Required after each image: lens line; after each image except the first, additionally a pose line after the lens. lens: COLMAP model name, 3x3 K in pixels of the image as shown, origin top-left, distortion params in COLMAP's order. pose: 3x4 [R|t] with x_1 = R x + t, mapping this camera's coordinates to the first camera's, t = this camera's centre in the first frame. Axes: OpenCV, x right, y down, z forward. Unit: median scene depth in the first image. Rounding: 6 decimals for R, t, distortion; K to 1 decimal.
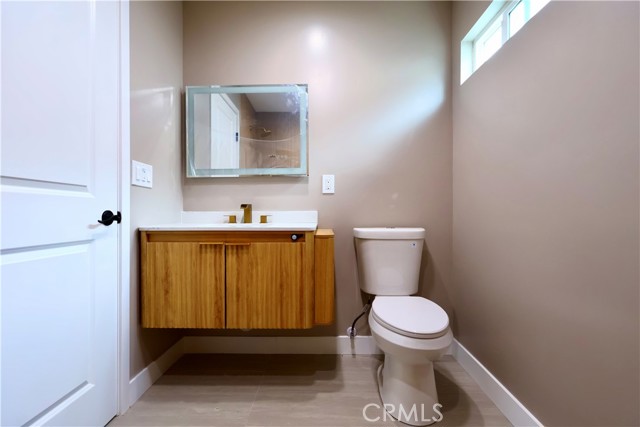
lens RADIAL K [[297.8, 0, 319.4], [0, 297.8, 212.0], [0, 0, 1]] dist [-0.001664, 0.003884]
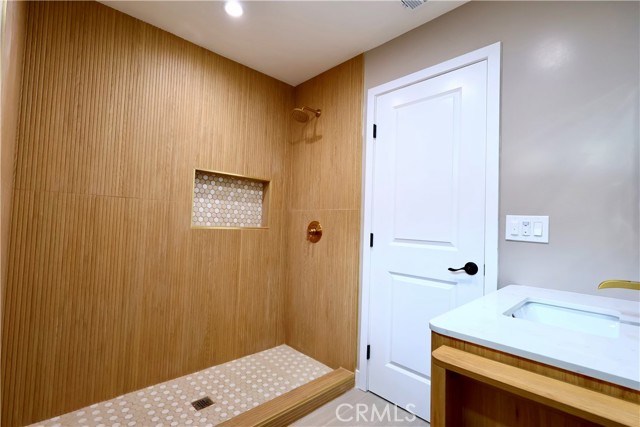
lens RADIAL K [[297.8, 0, 319.4], [0, 297.8, 212.0], [0, 0, 1]] dist [-0.001664, 0.003884]
pose [[-0.701257, -0.054234, -0.710843, 0.562862], [-0.032804, 0.998501, -0.043819, -0.128457], [0.712154, -0.007410, -0.701984, 1.328764]]
